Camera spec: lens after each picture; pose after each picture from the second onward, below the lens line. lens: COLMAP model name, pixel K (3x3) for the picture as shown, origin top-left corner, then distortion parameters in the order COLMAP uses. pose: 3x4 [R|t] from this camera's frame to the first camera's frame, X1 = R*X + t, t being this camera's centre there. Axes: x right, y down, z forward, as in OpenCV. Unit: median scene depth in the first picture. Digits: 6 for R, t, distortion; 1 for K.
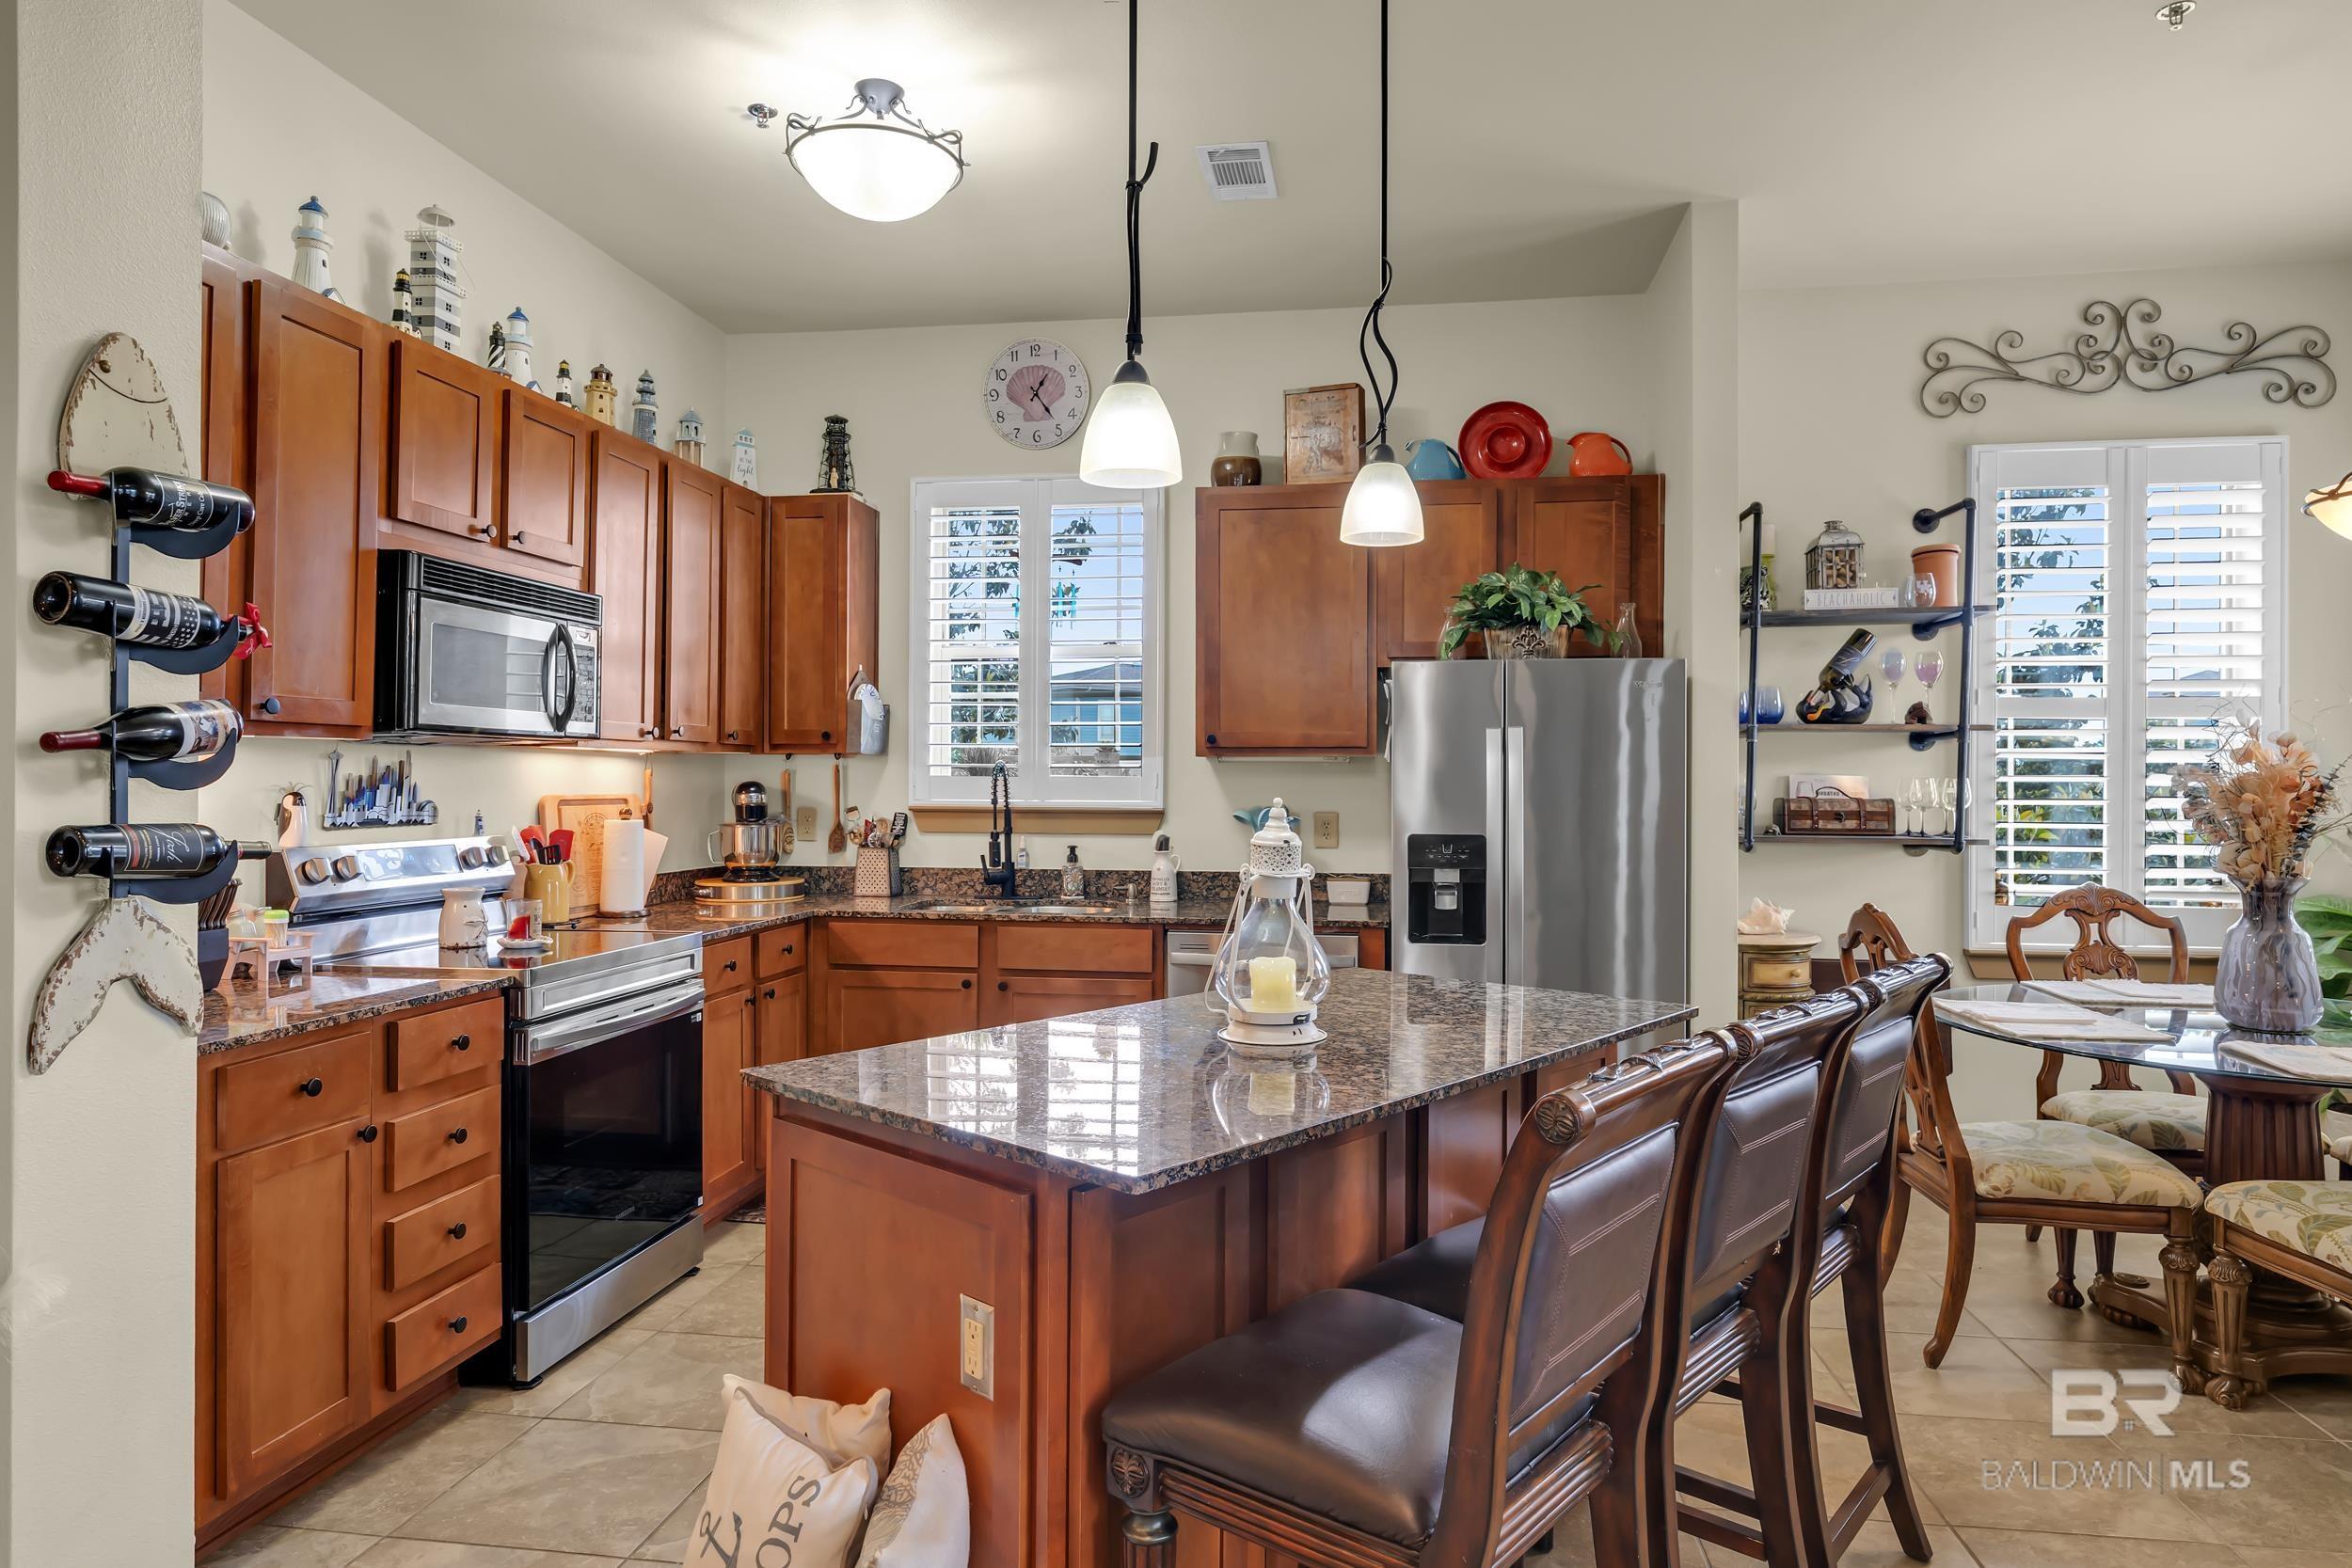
lens RADIAL K [[1371.4, 0, 1182.8], [0, 1371.4, 782.3], [0, 0, 1]] dist [0.006998, 0.001197]
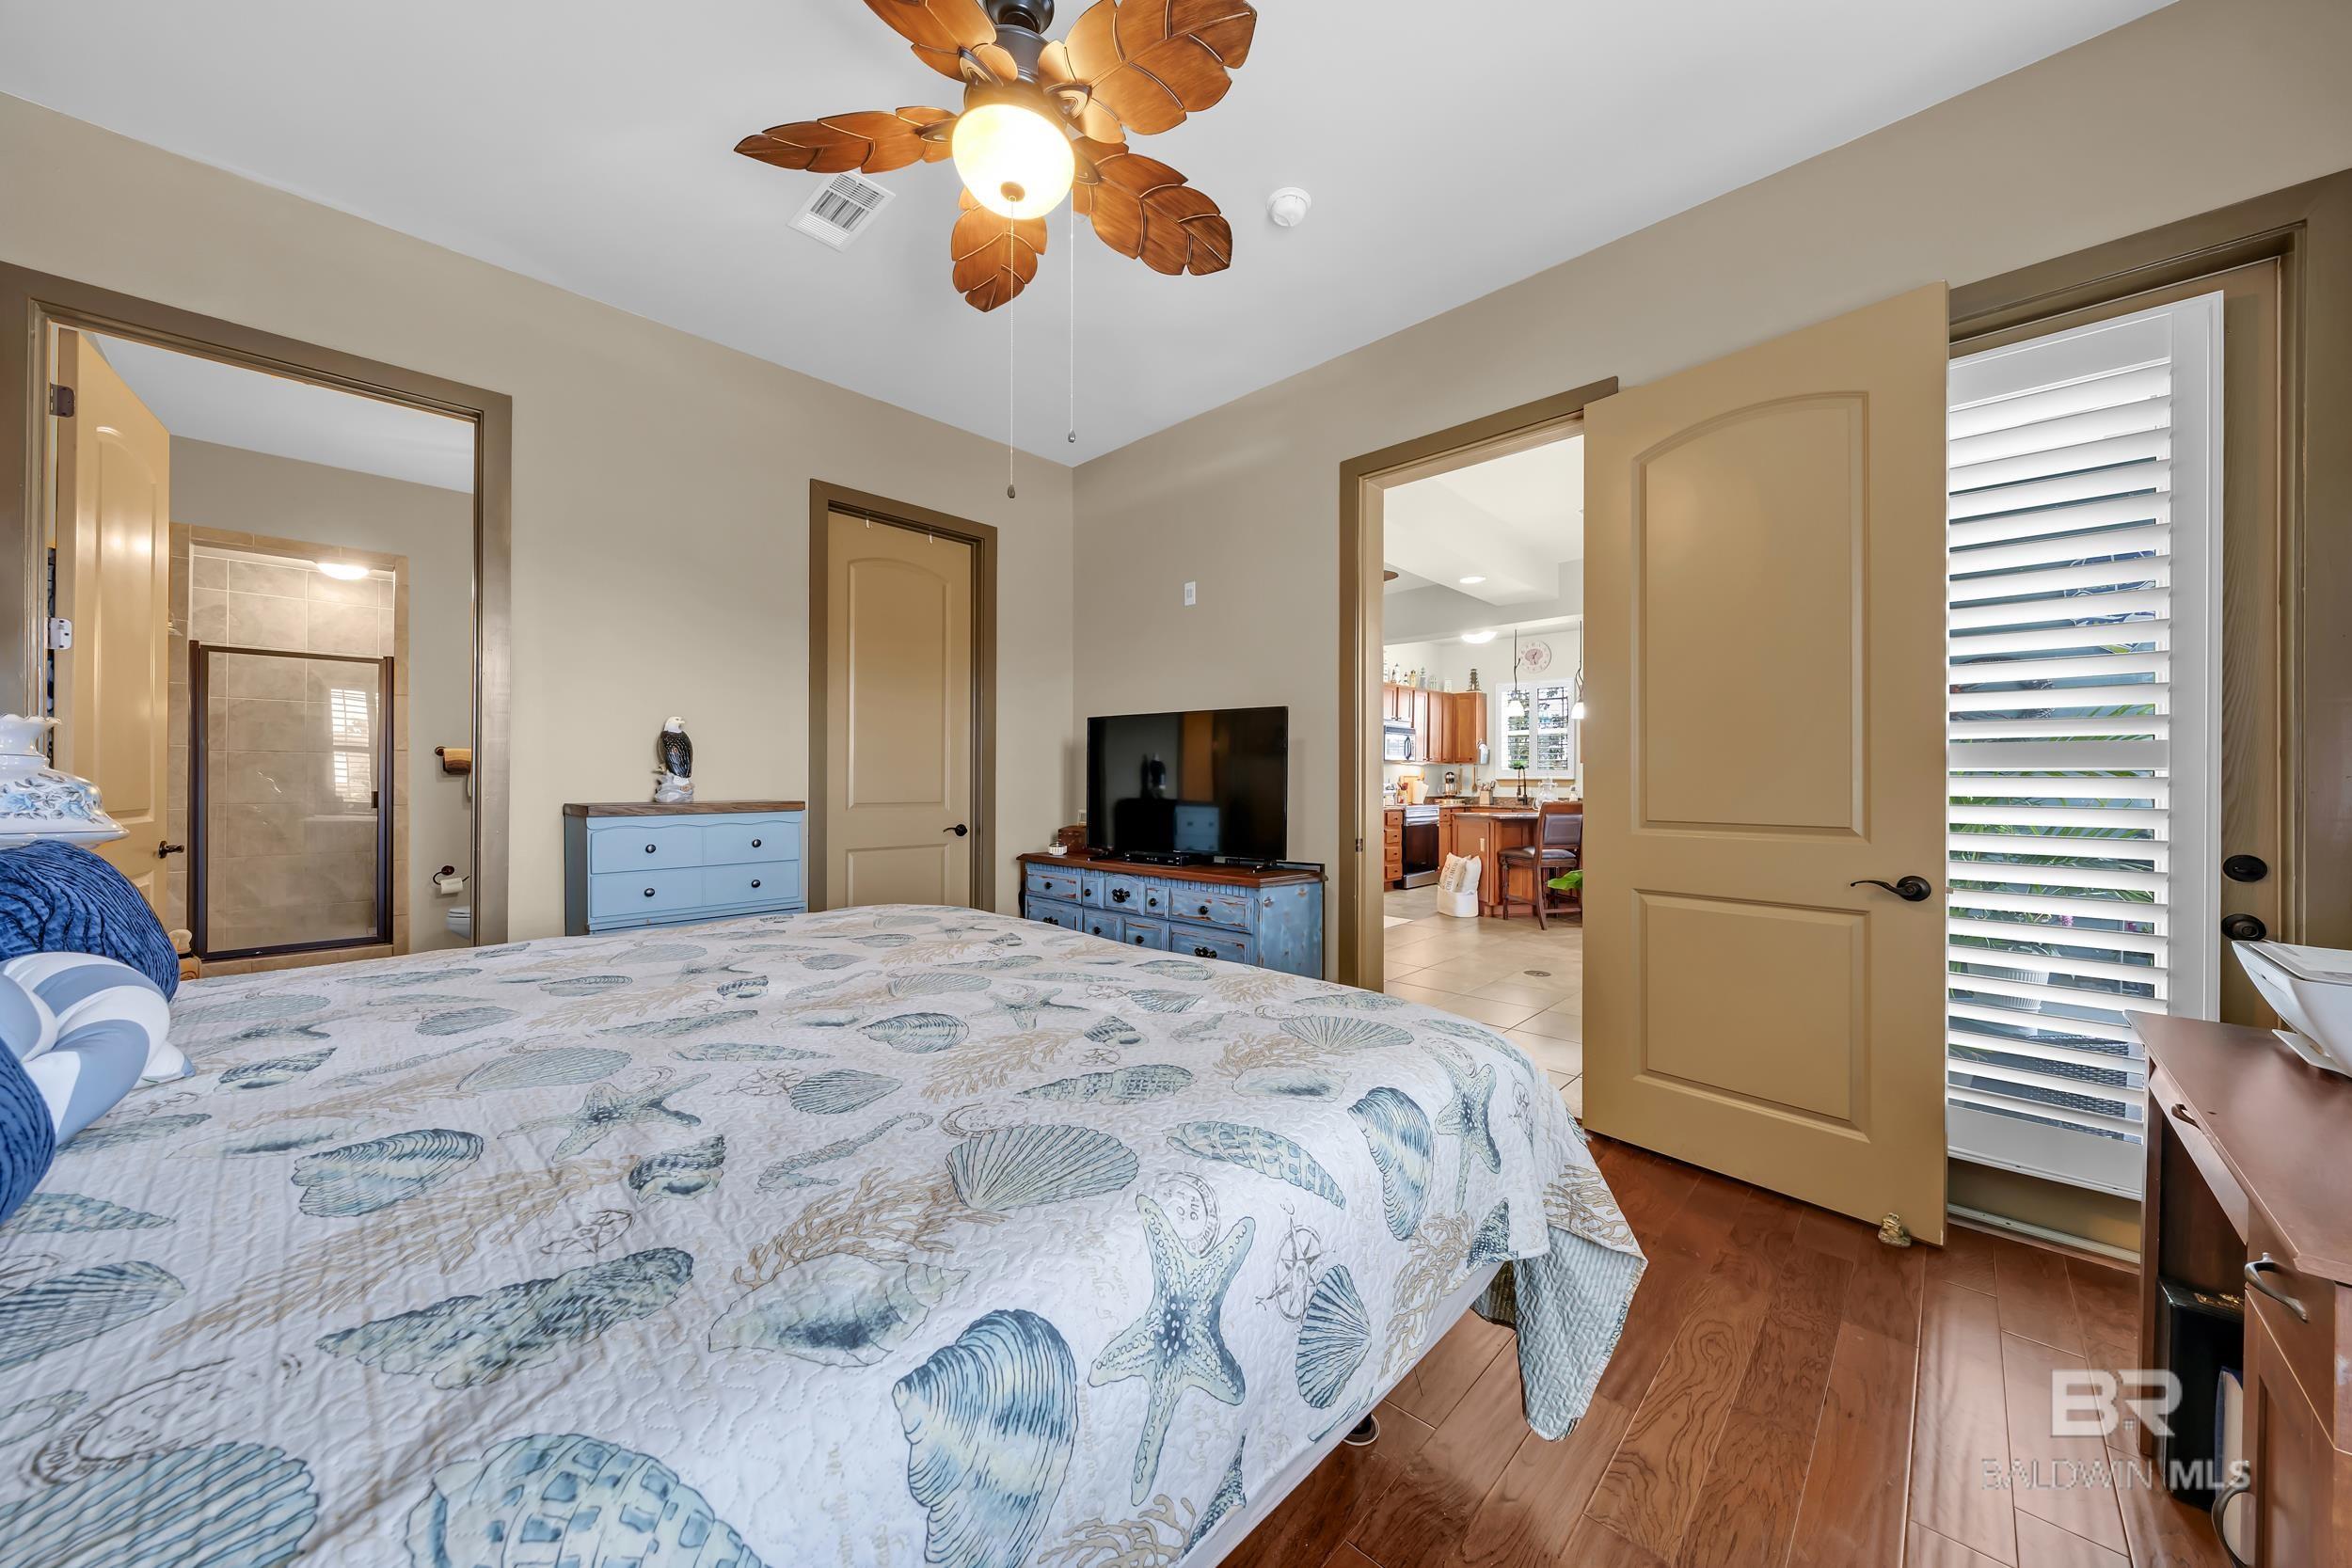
lens RADIAL K [[818.7, 0, 1166.3], [0, 818.7, 777.7], [0, 0, 1]] dist [-0.002027, 0.000273]
pose [[0.804297, -0.005975, -0.594197, 0.410746], [0.001992, 0.999971, -0.007358, 0.032517], [0.594224, 0.004735, 0.804286, -1.324074]]
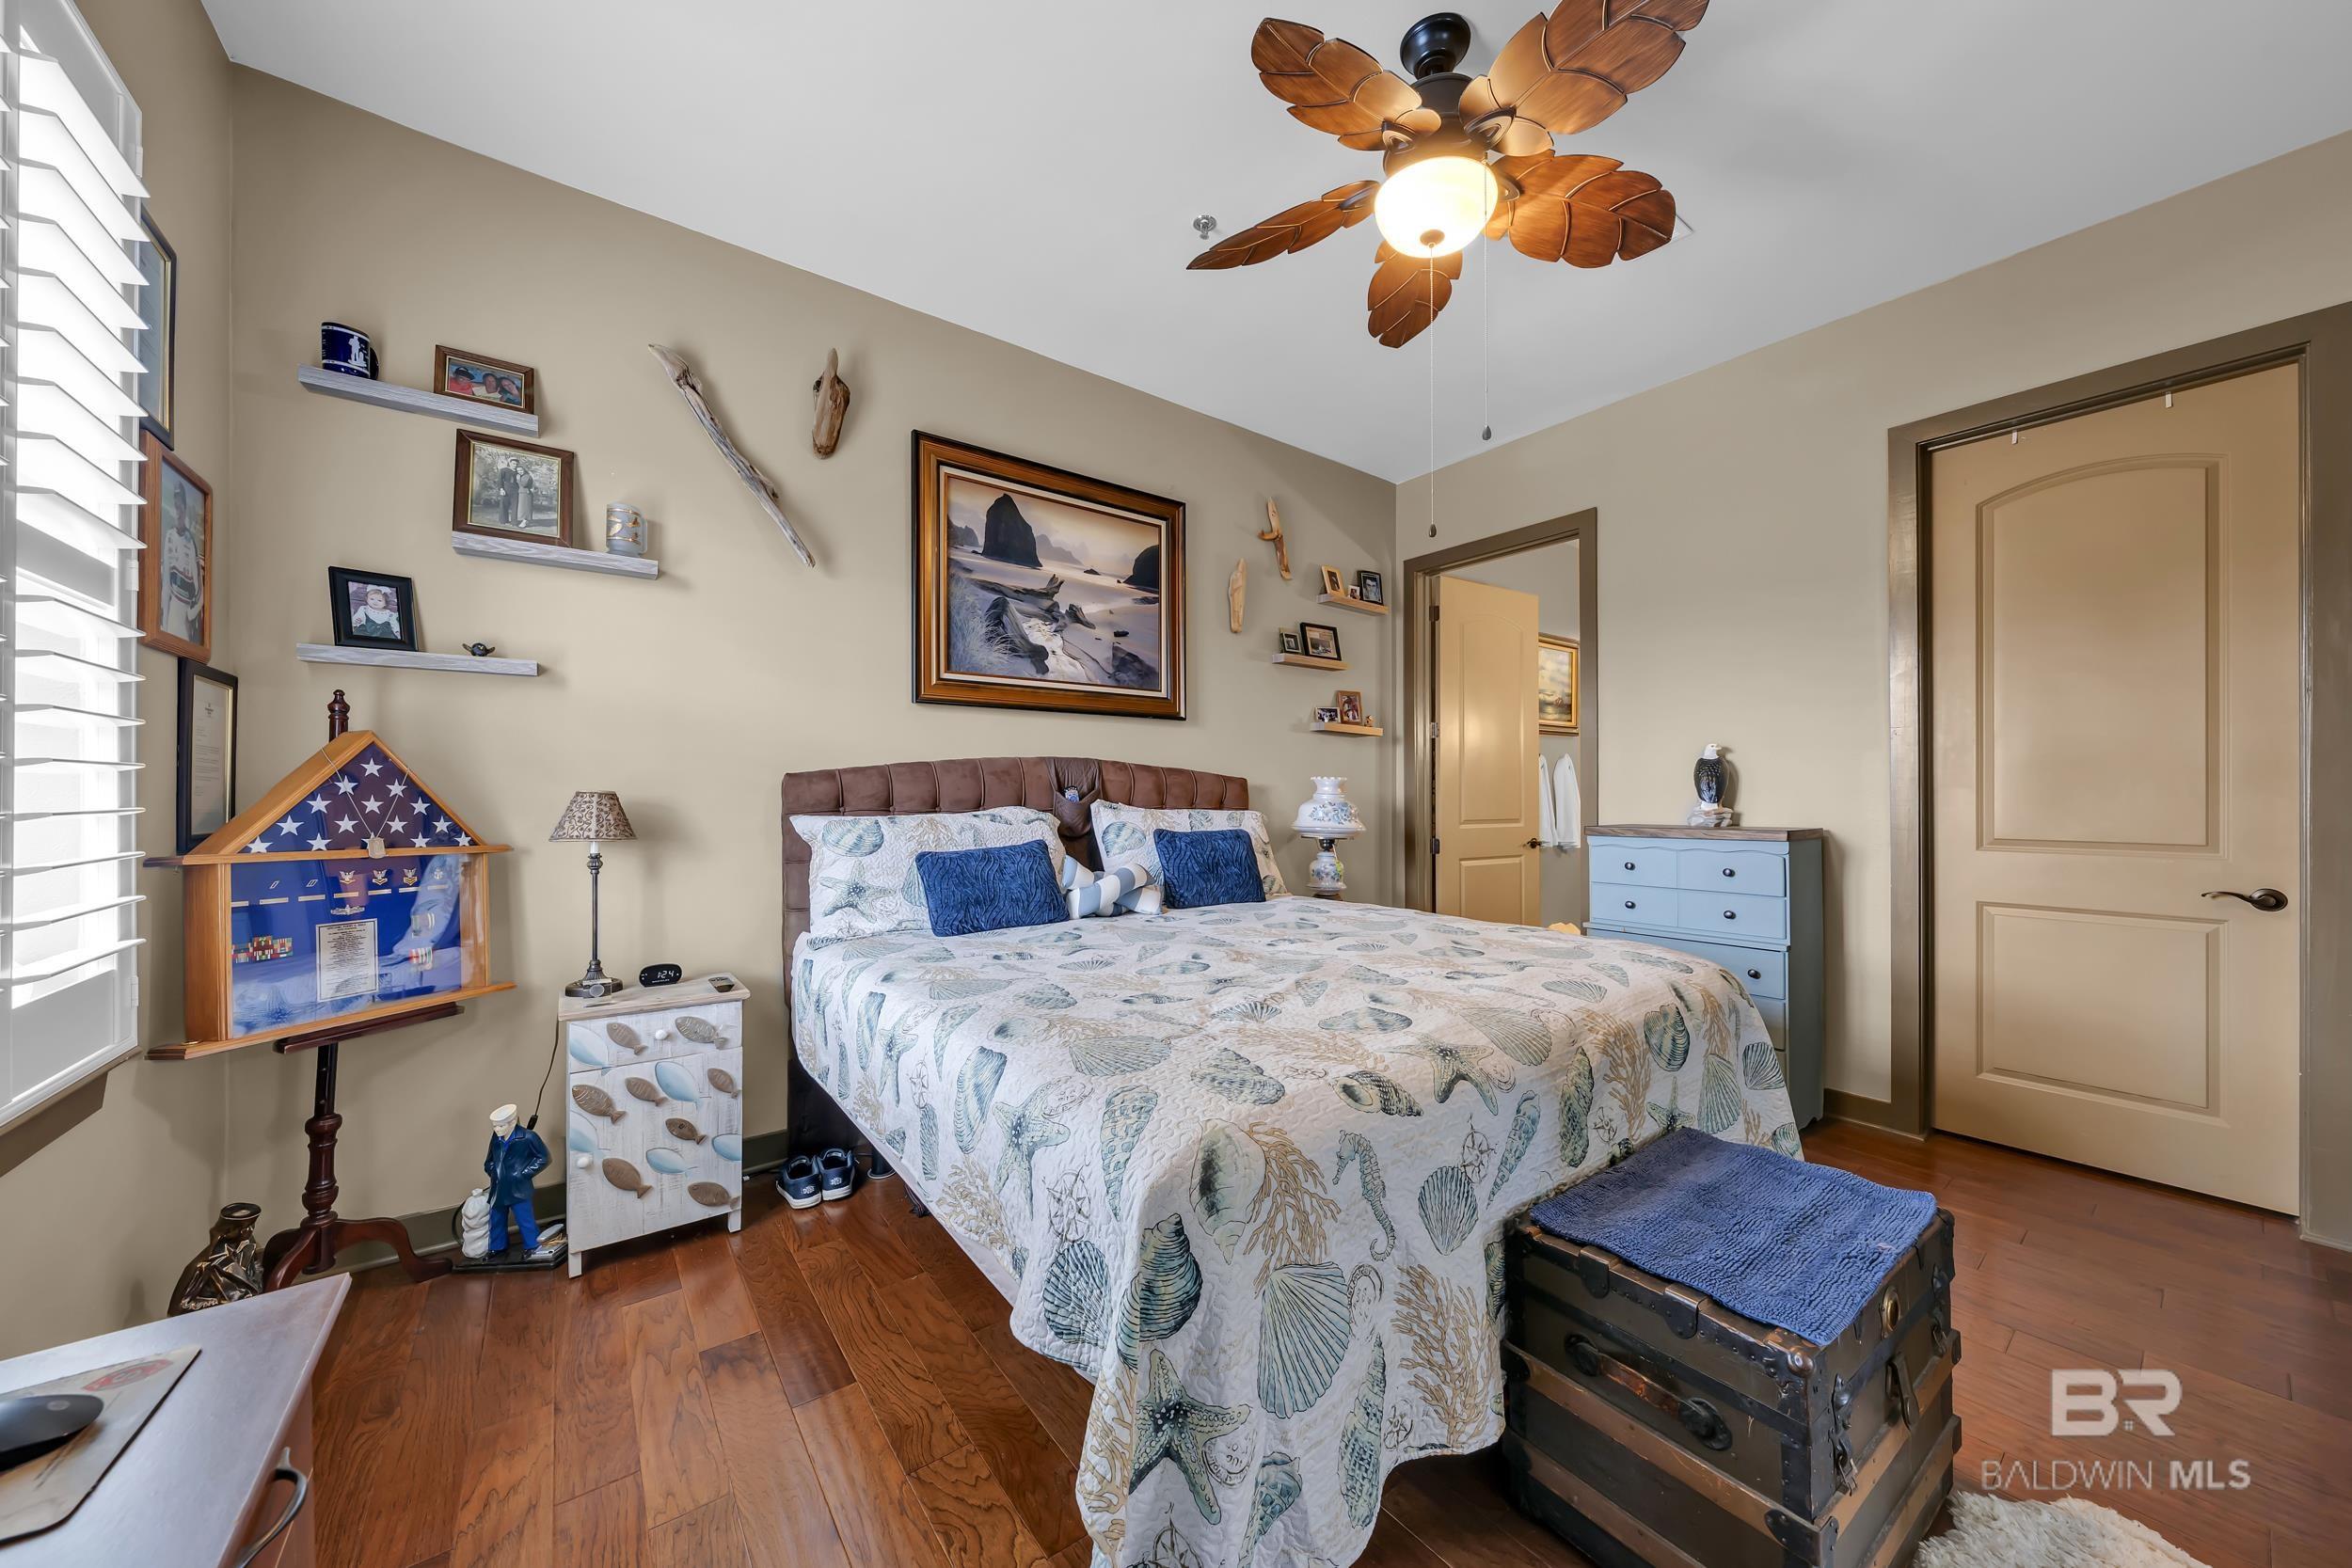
lens RADIAL K [[840.5, 0, 1218.9], [0, 840.5, 787.3], [0, 0, 1]] dist [-0.004483, -0.000094]
pose [[-0.701434, -0.011399, -0.712643, 0.498079], [-0.004029, 0.999920, -0.012029, 0.022088], [0.712723, -0.005566, -0.701424, -0.750365]]
